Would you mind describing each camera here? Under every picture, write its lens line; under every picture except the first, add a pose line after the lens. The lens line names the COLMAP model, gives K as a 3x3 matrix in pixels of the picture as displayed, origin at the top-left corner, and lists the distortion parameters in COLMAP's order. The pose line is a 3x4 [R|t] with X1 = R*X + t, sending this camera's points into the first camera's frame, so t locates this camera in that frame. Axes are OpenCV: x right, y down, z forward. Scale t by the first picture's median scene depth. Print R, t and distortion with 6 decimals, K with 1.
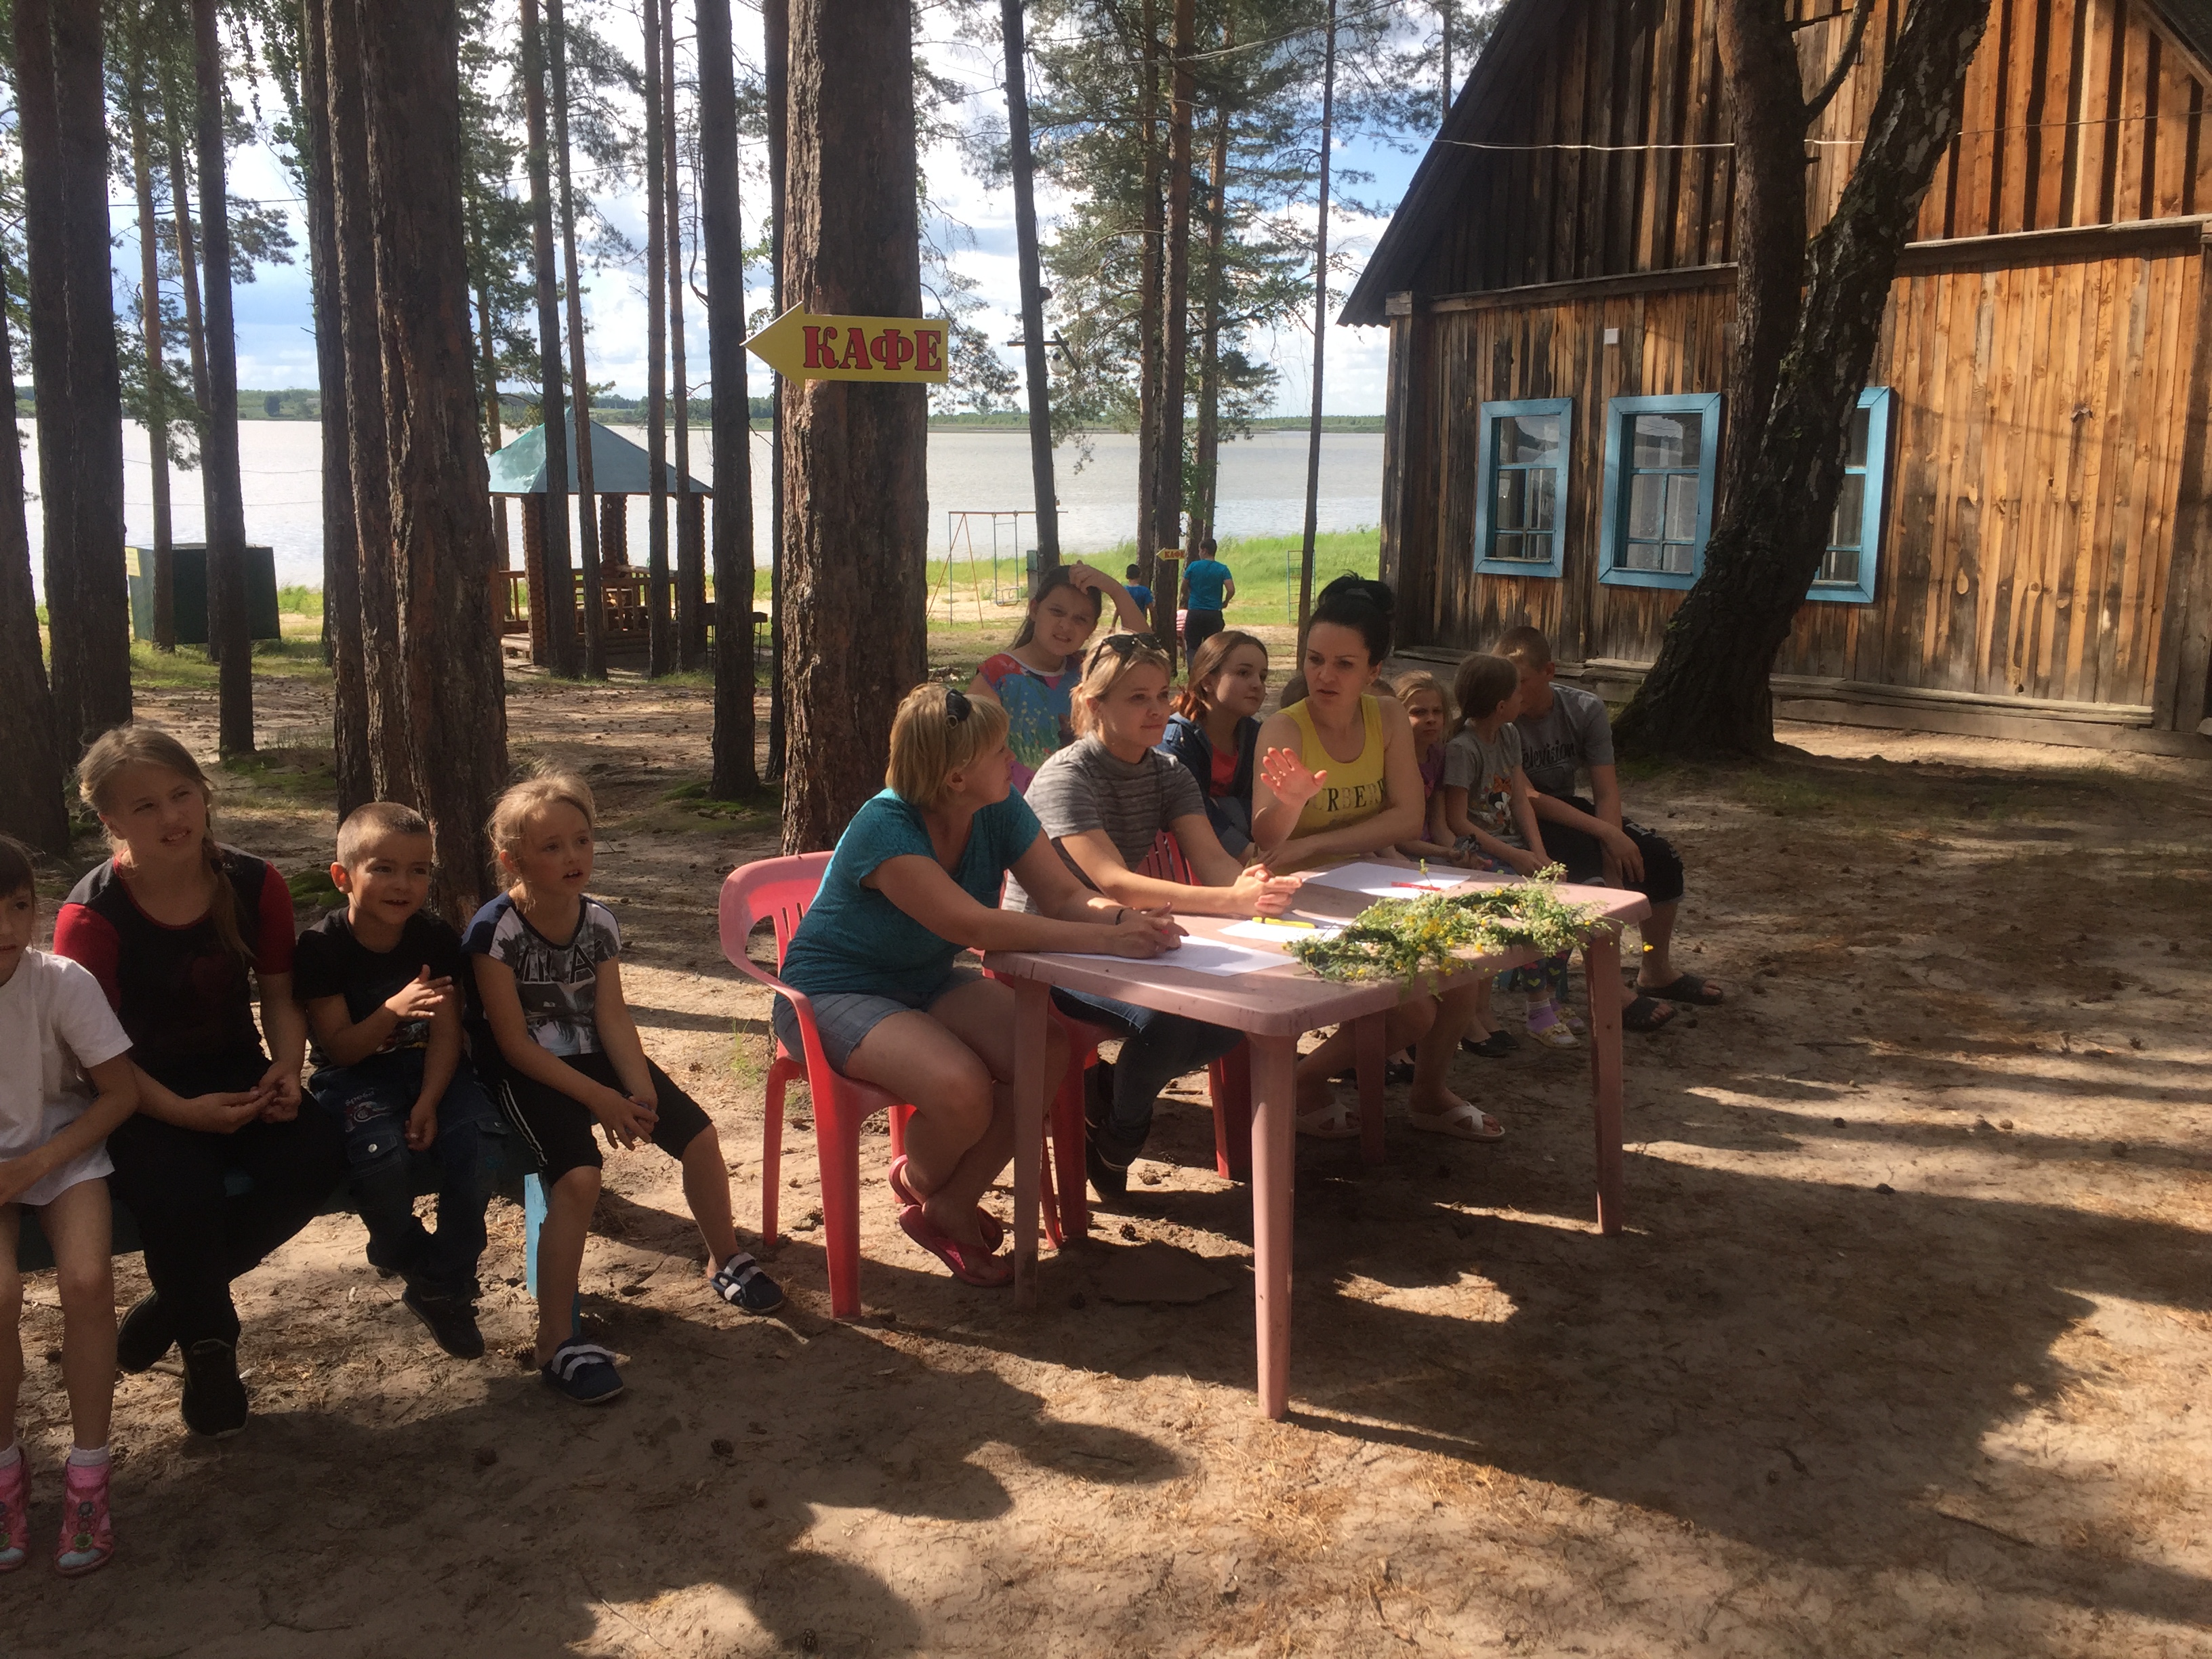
lens RADIAL K [[1898.8, 0, 1104.3], [0, 1898.8, 835.3], [0, 0, 1]] dist [0.096591, -0.132698]
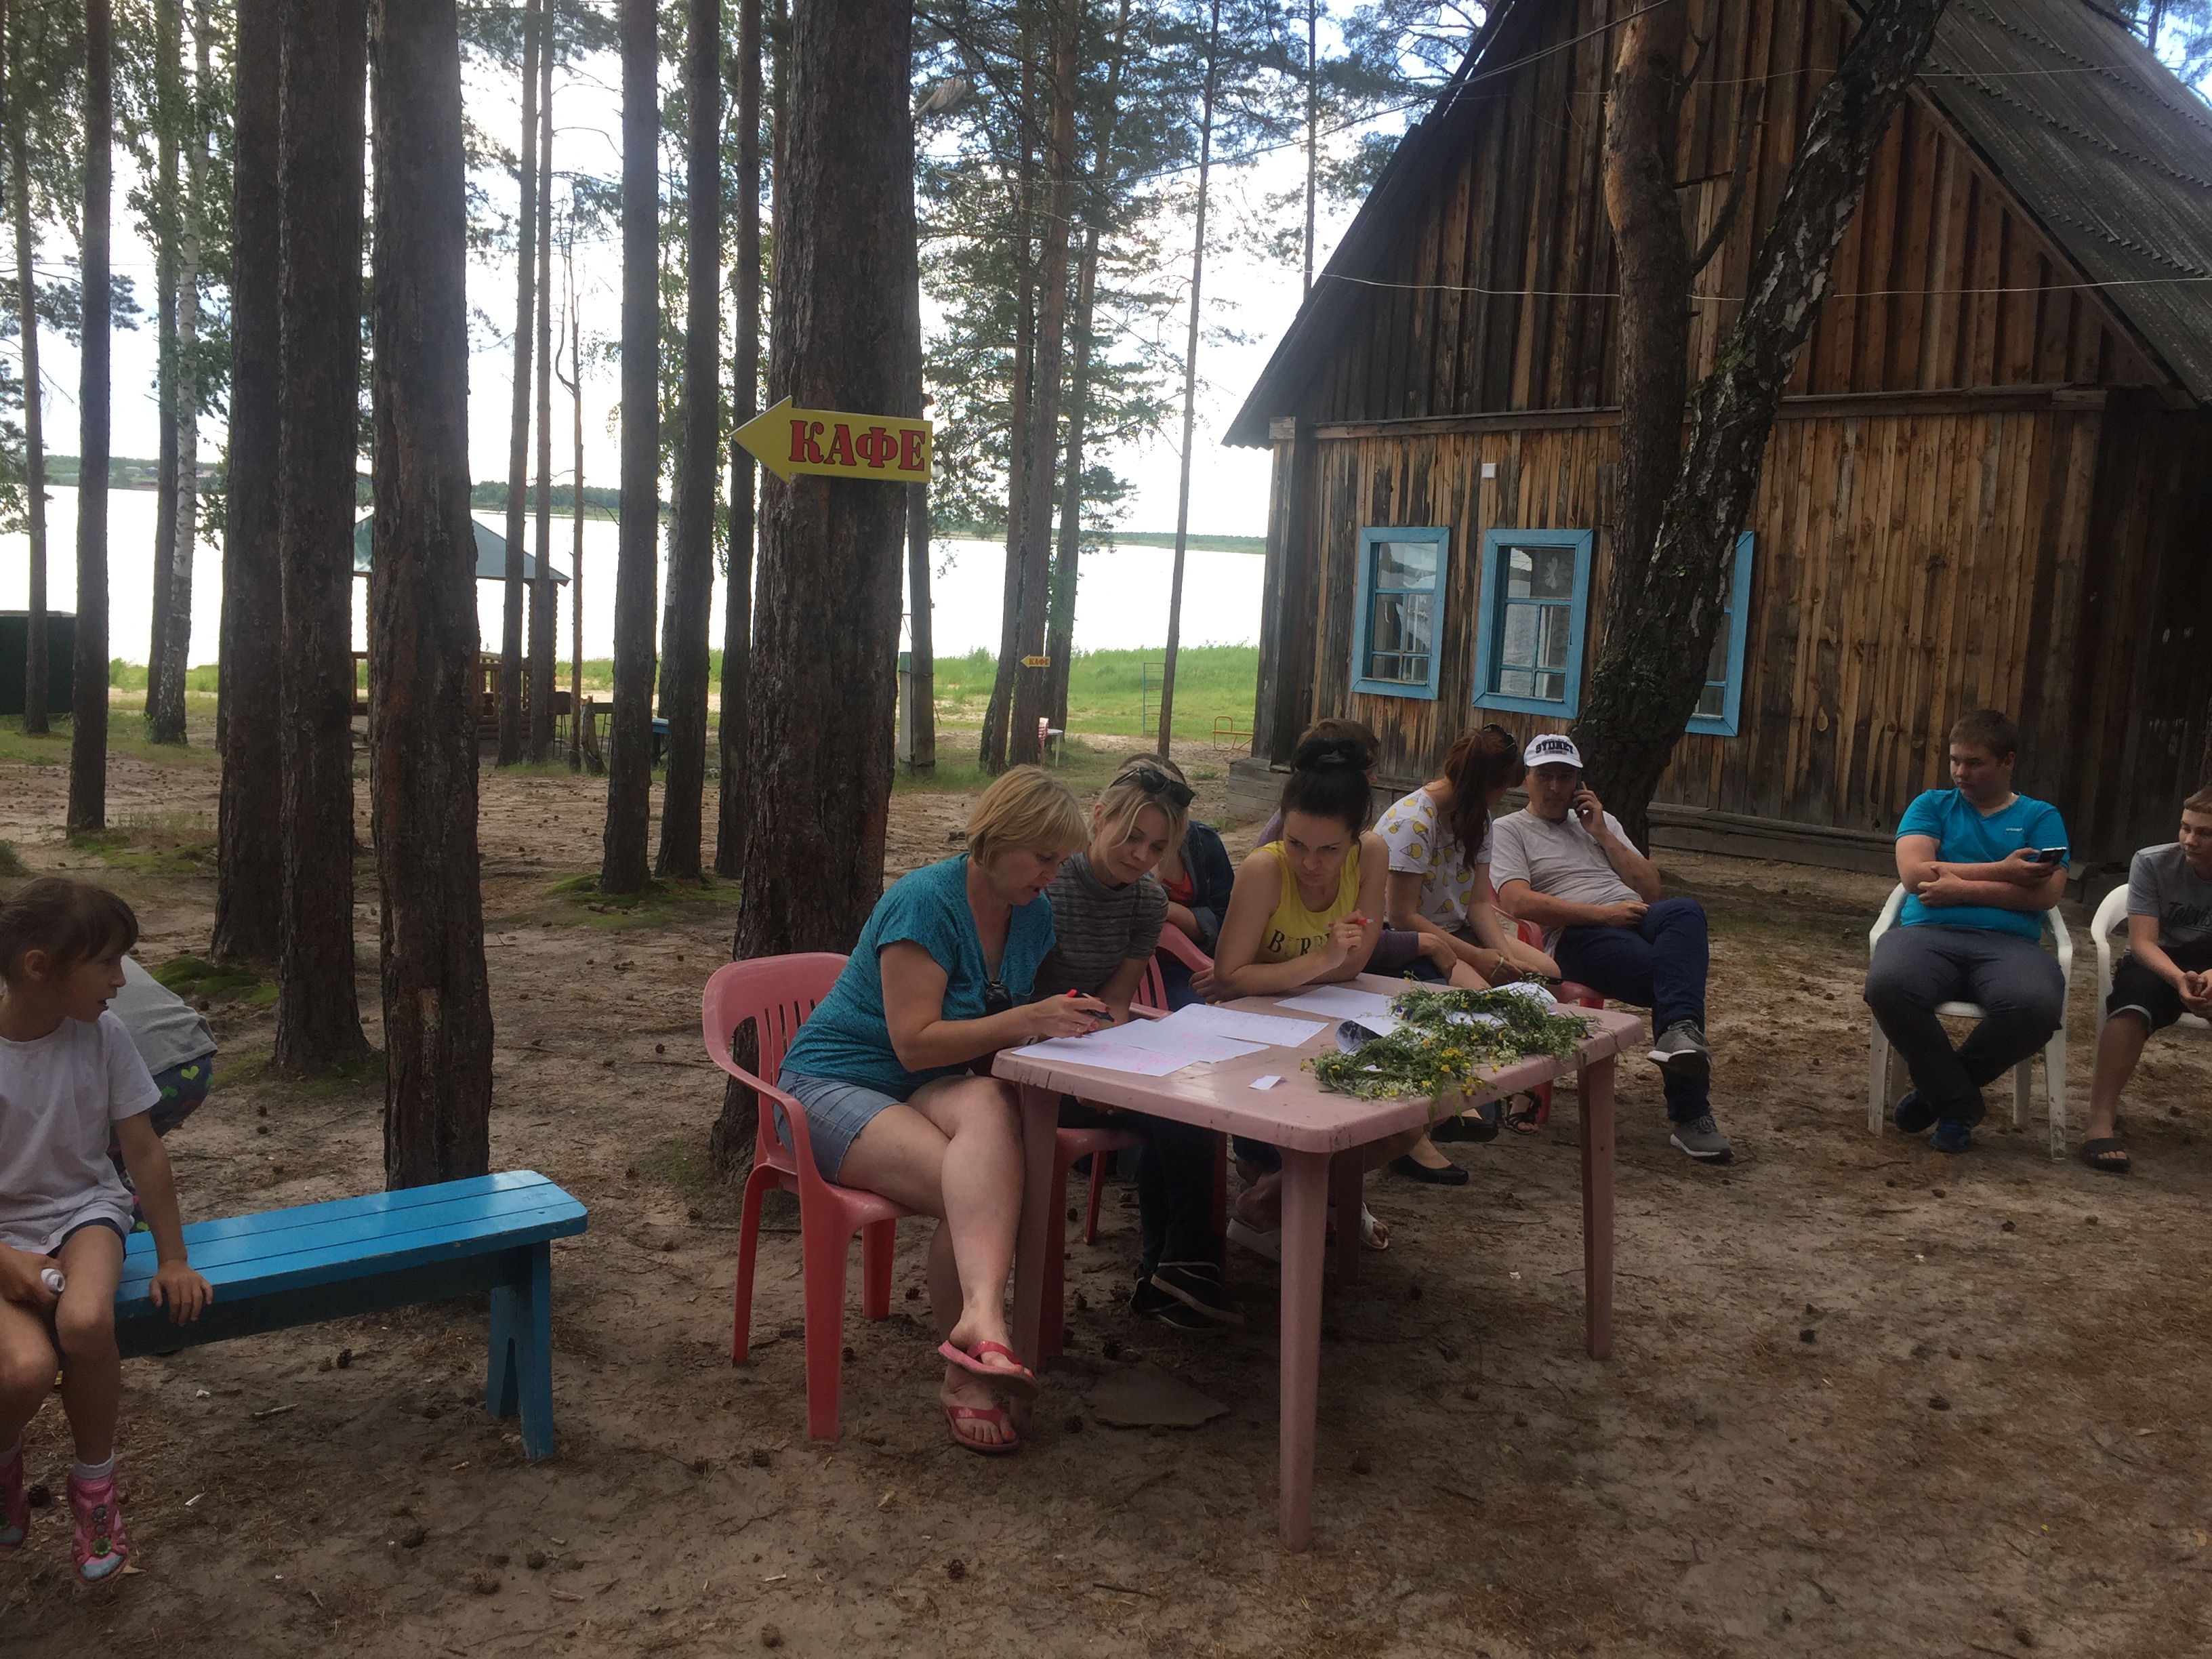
lens RADIAL K [[1898.8, 0, 1104.3], [0, 1898.8, 835.3], [0, 0, 1]] dist [0.096591, -0.132698]
pose [[0.995549, 0.031760, 0.088735, -0.027373], [-0.026795, 0.998038, -0.056596, 0.000066], [-0.090358, 0.053966, 0.994446, 0.004894]]
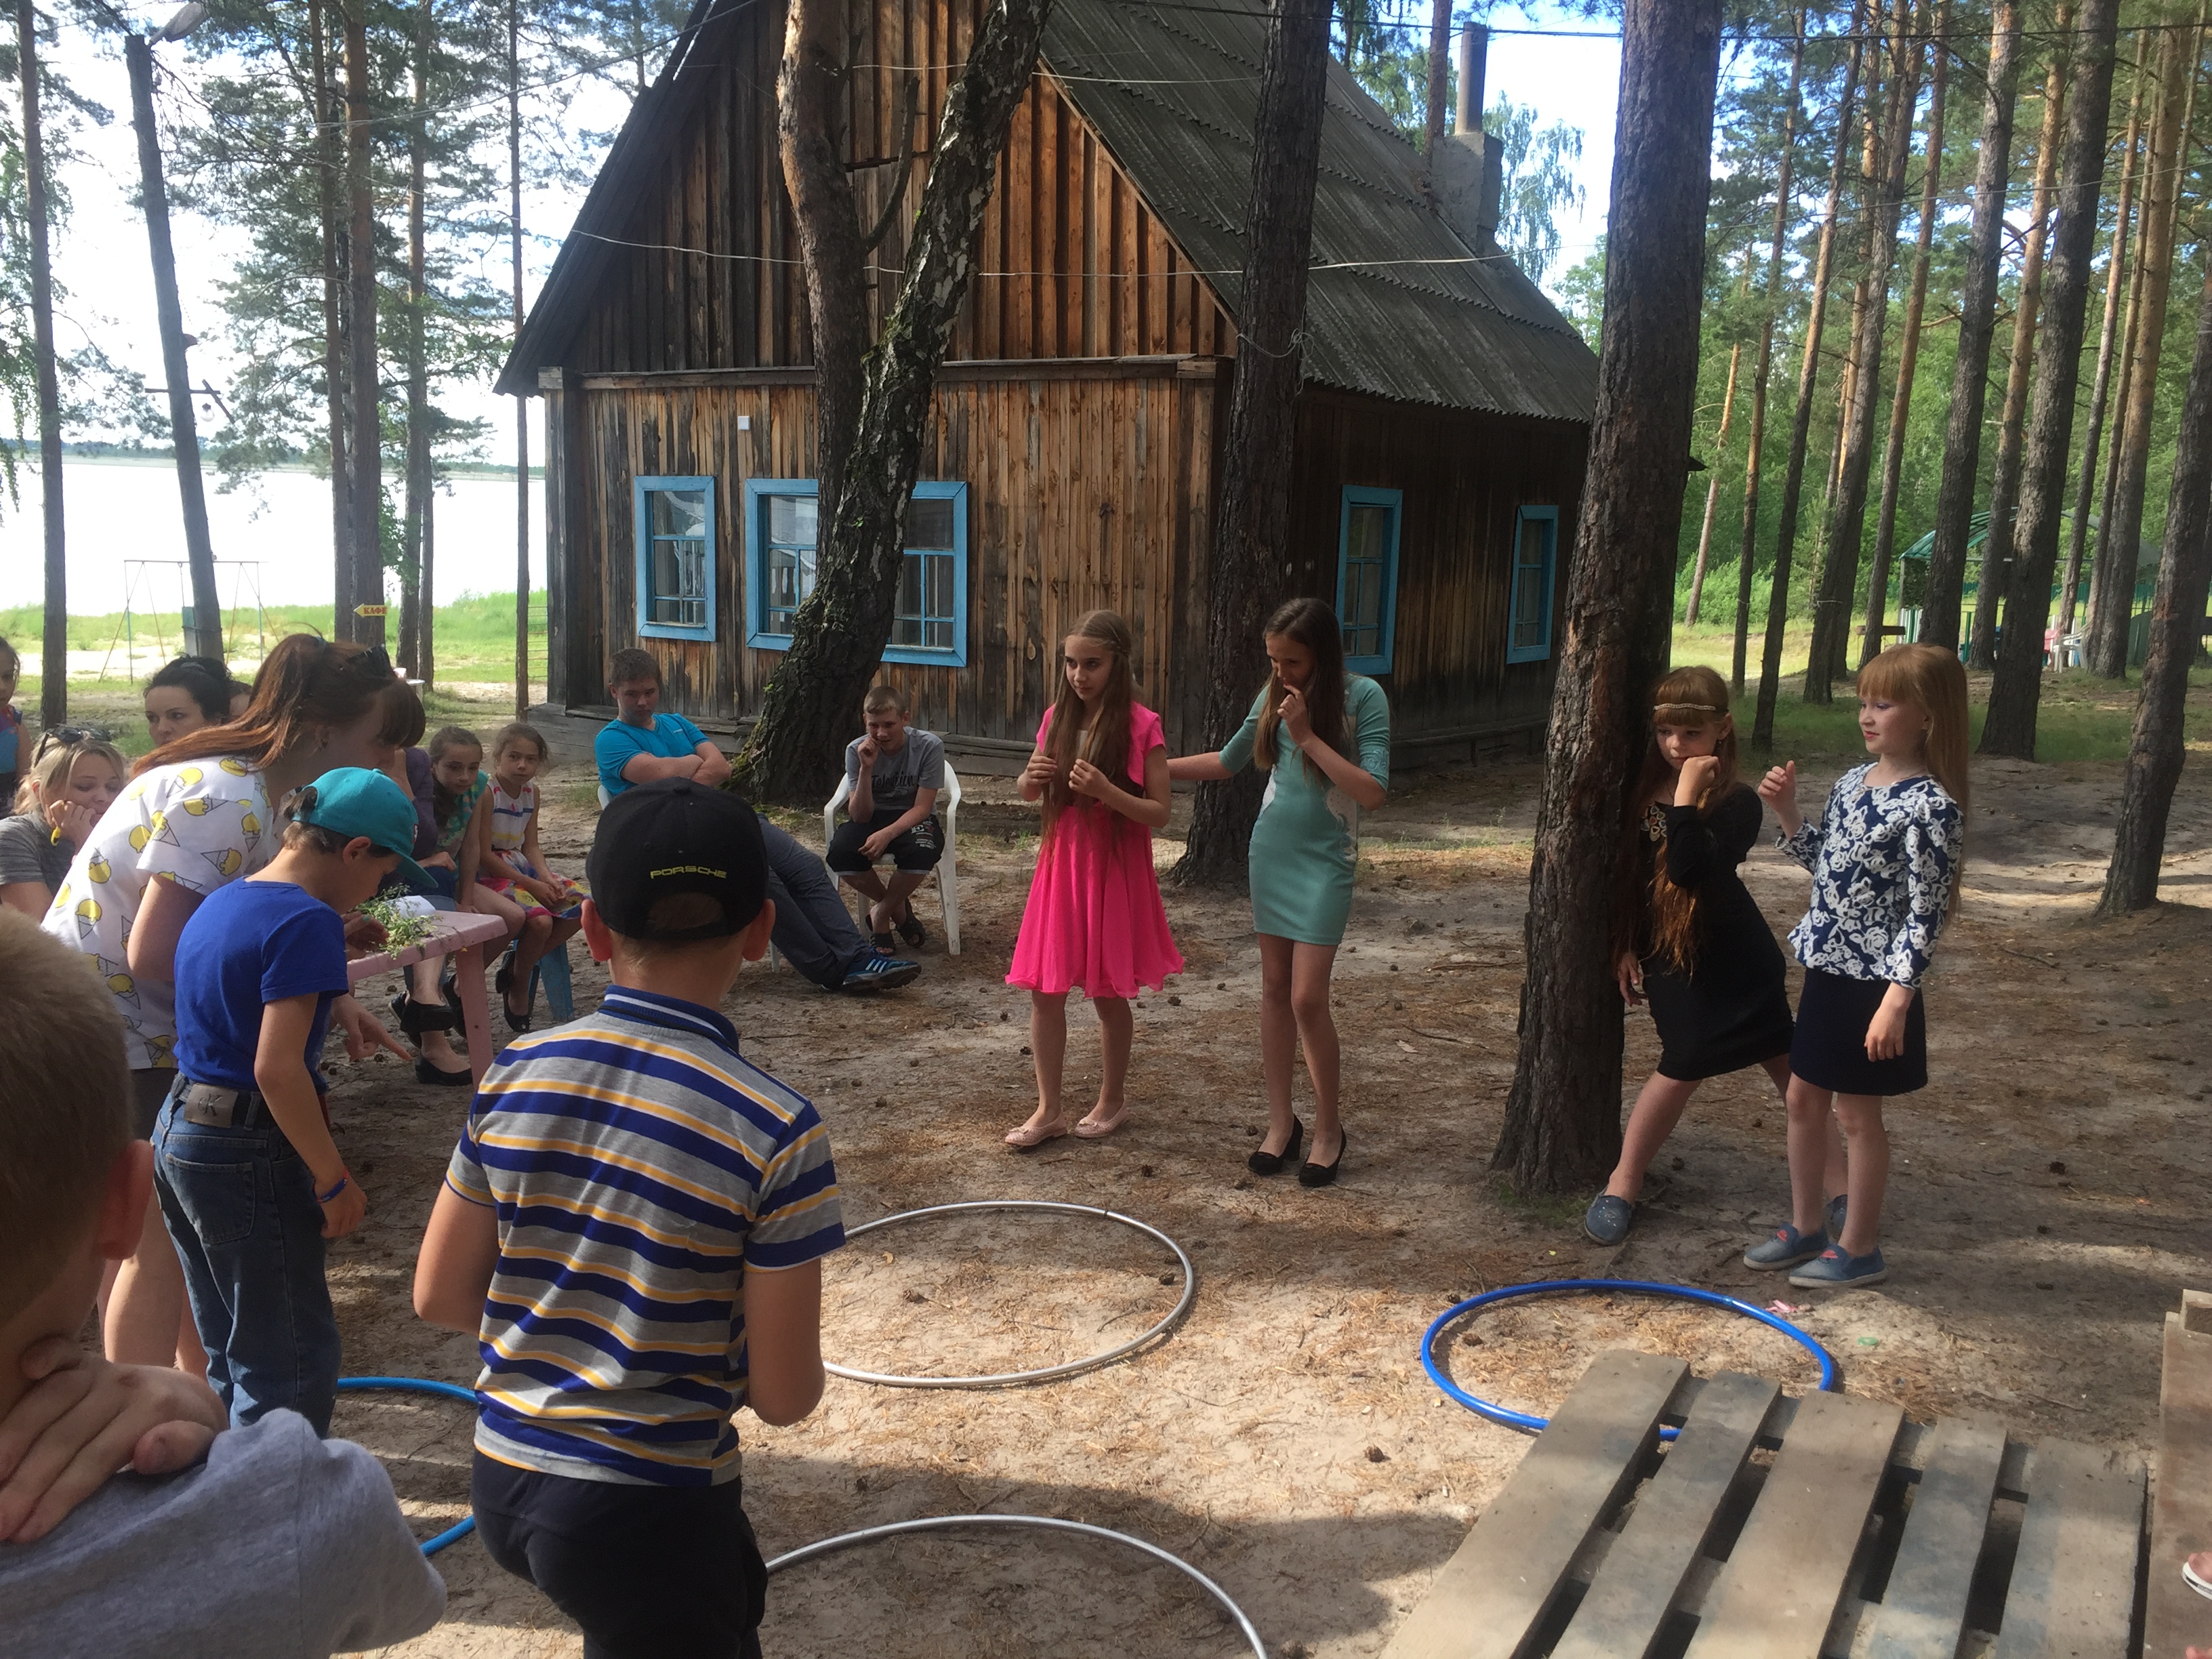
lens RADIAL K [[1899.7, 0, 1144.2], [0, 1899.7, 844.9], [0, 0, 1]] dist [0.111327, -0.132875]
pose [[0.928691, -0.039336, 0.368763, 0.063548], [0.048037, 0.998741, -0.014440, 0.008013], [-0.367731, 0.031124, 0.929411, -0.096888]]
